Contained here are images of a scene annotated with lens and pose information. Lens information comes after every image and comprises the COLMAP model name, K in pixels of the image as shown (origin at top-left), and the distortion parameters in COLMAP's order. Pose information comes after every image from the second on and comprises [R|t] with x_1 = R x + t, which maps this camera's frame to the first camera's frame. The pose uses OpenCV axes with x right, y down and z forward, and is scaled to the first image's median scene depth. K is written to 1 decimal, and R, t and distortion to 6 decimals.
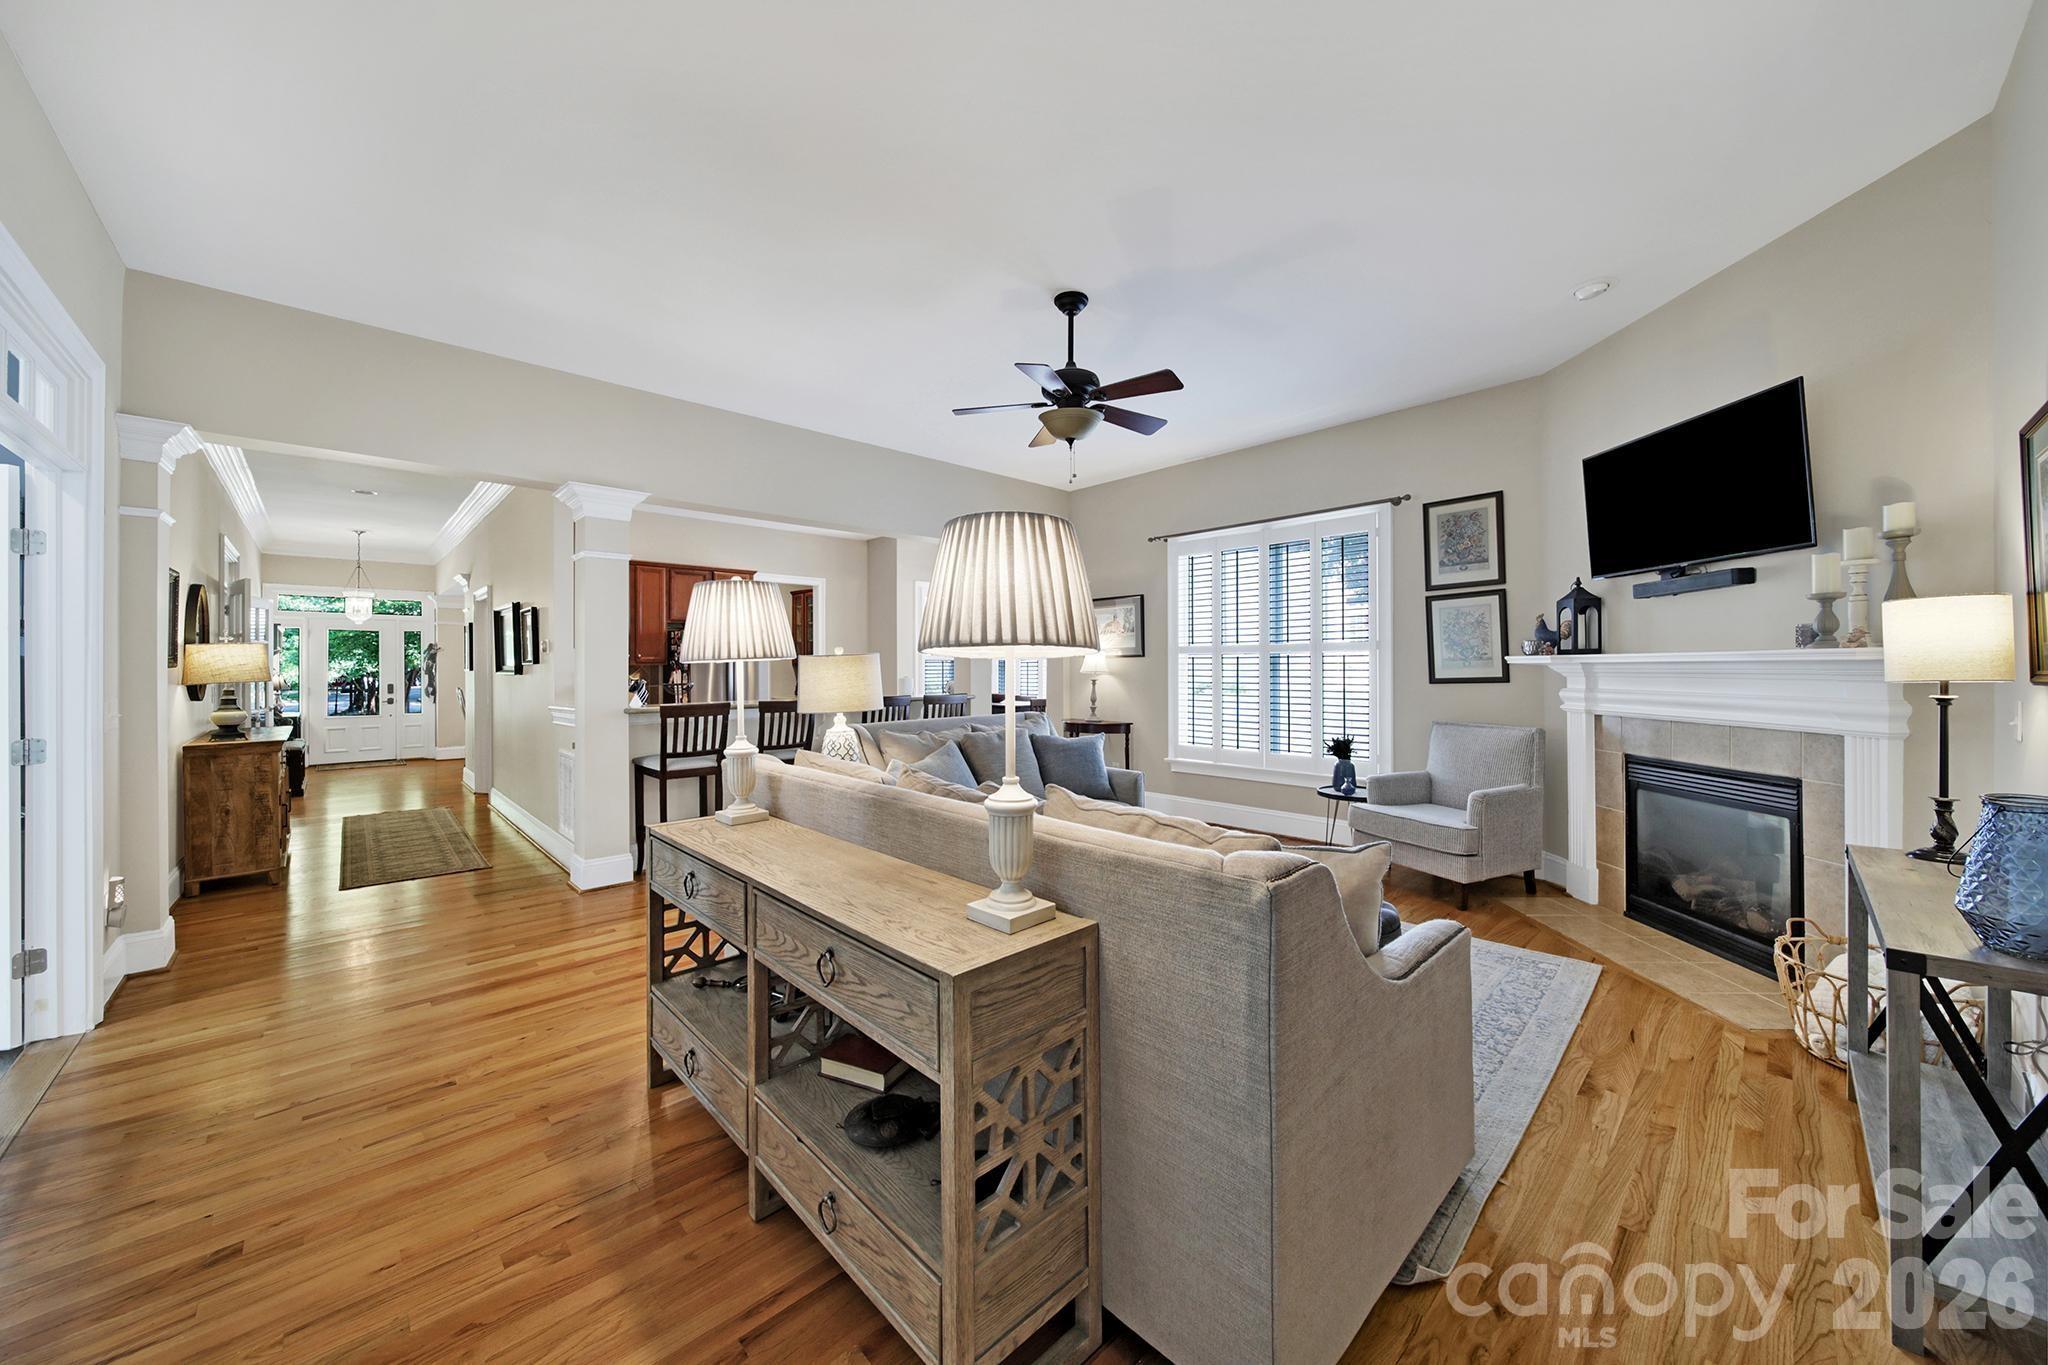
lens RADIAL K [[739.5, 0, 1033.7], [0, 739.5, 670.3], [0, 0, 1]] dist [0.001301, -0.001487]
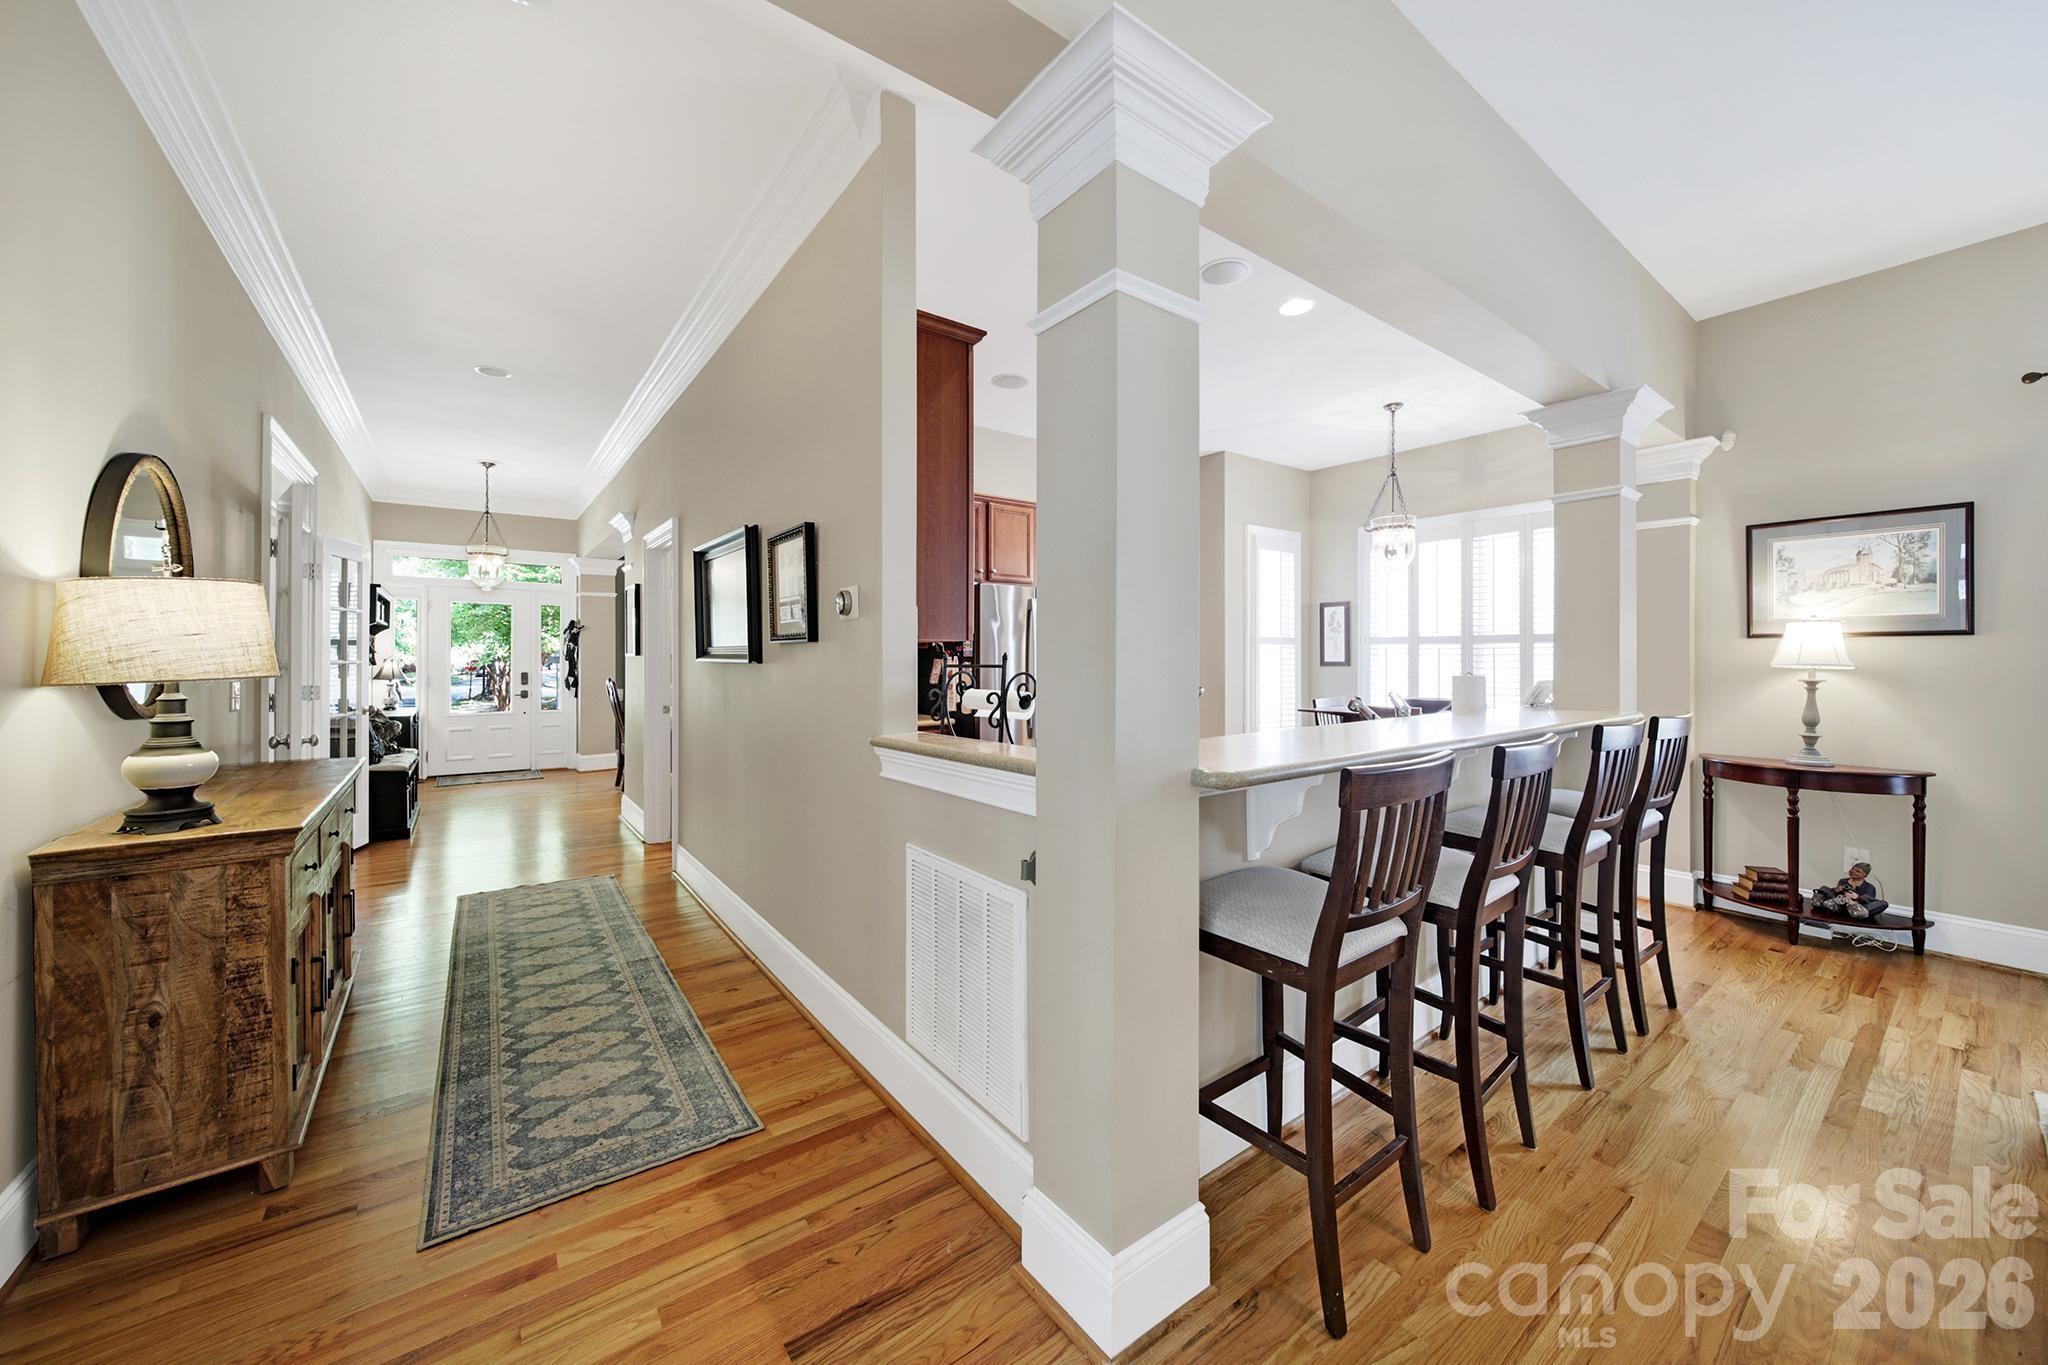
lens RADIAL K [[739.5, 0, 1017.8], [0, 739.5, 659.9], [0, 0, 1]] dist [0.001301, -0.001487]
pose [[0.992510, 0.007073, -0.121959, -0.590620], [-0.006955, 0.999975, 0.001393, 0.002017], [0.121966, -0.000534, 0.992534, 0.661517]]
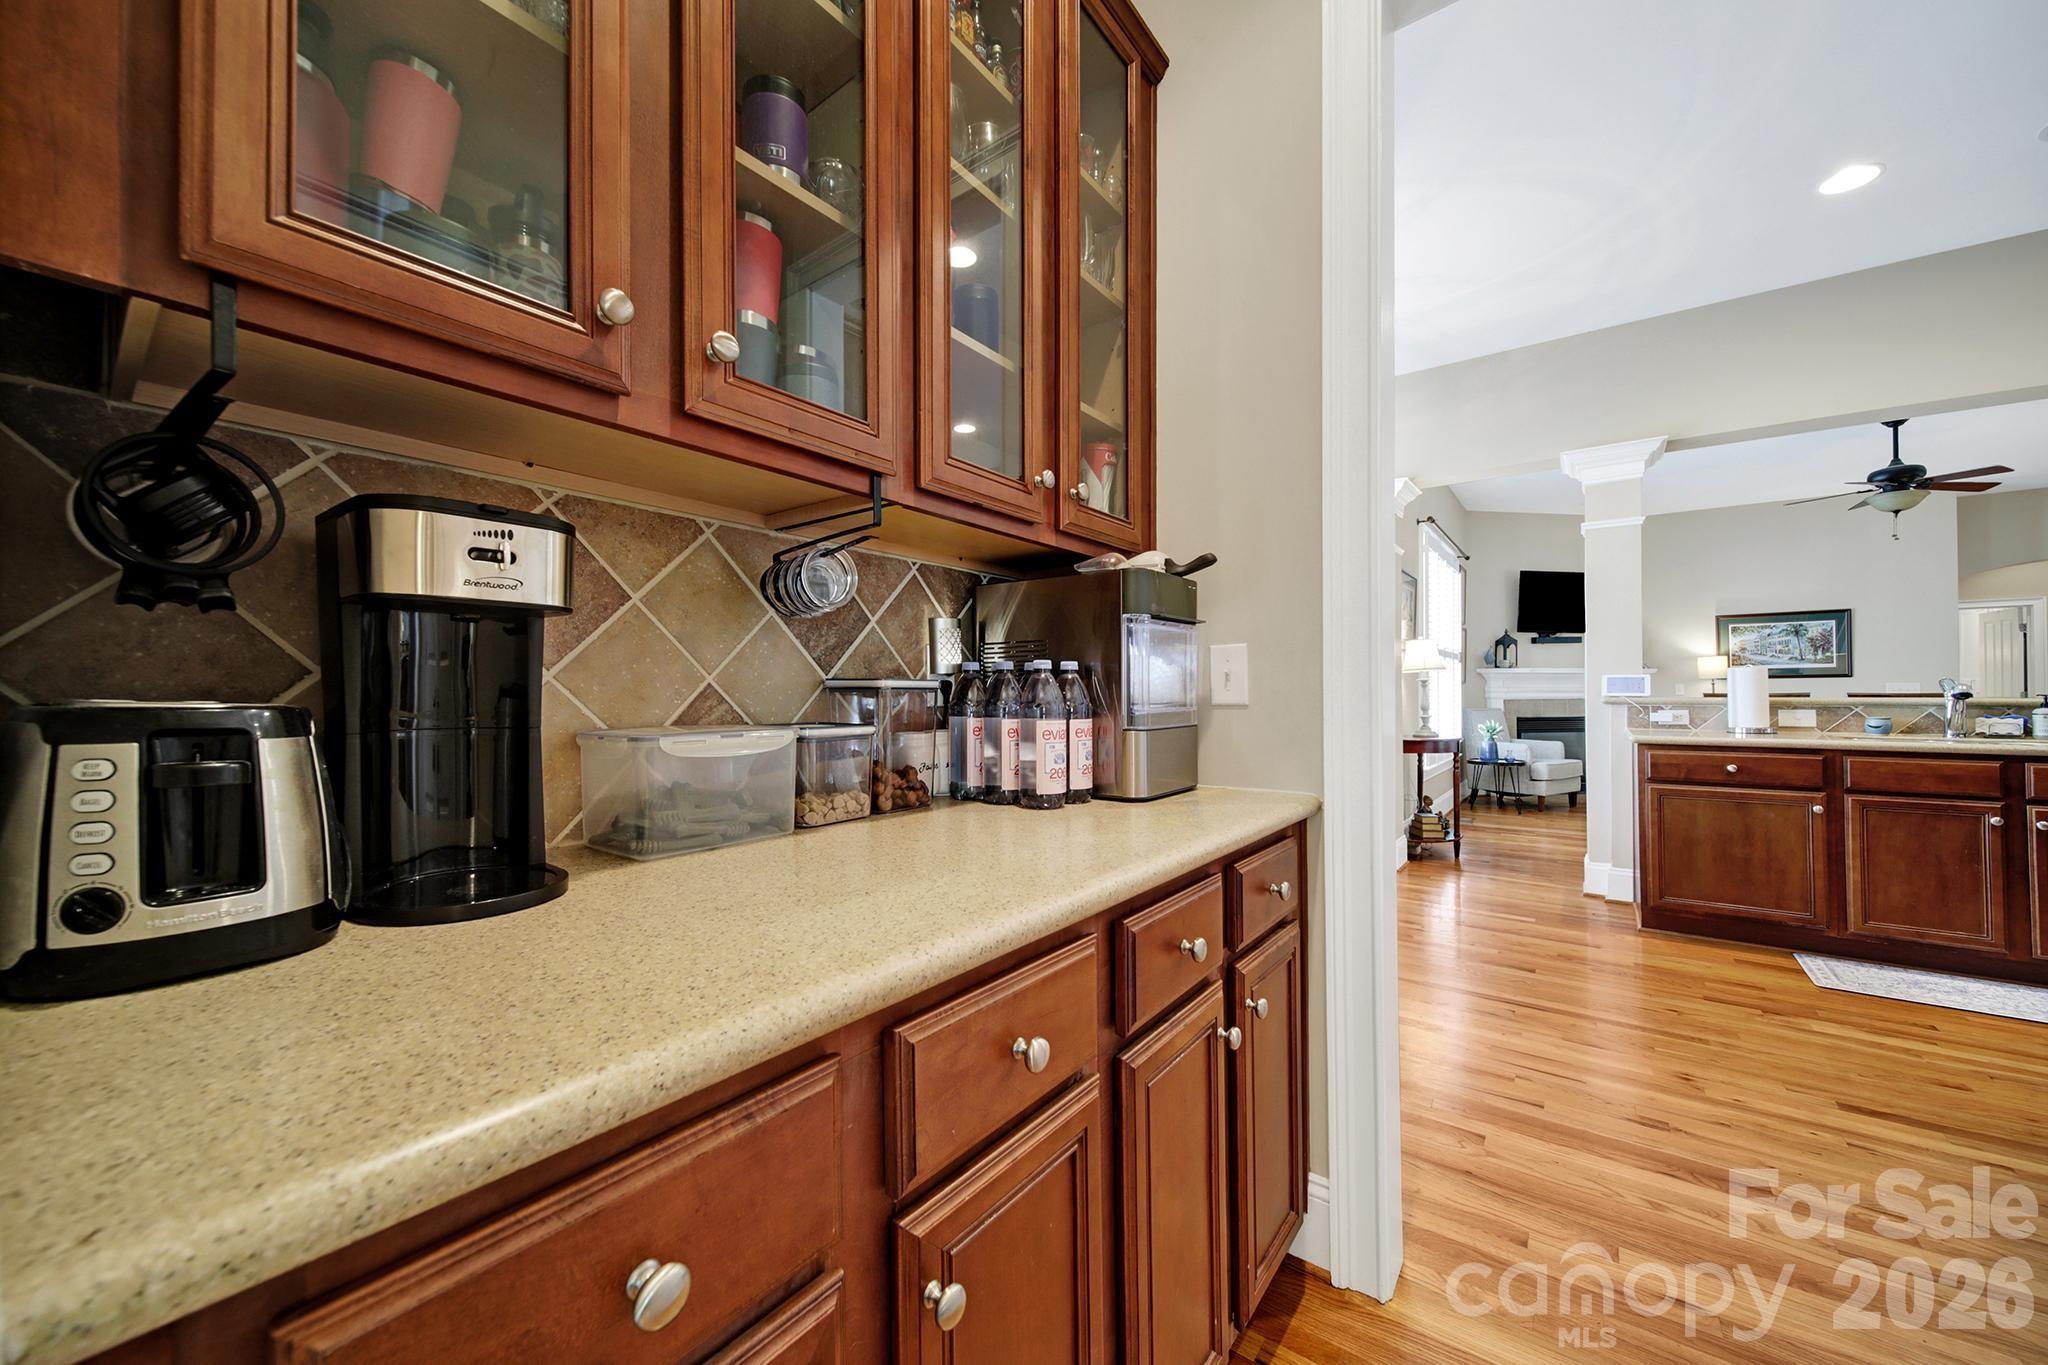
lens RADIAL K [[739.5, 0, 1010.1], [0, 739.5, 678.7], [0, 0, 1]] dist [0.001301, -0.001487]
pose [[-0.138222, 0.021851, 0.990160, -0.898986], [0.002451, 0.999761, -0.021721, 0.039577], [-0.990398, -0.000575, -0.138243, 2.289542]]
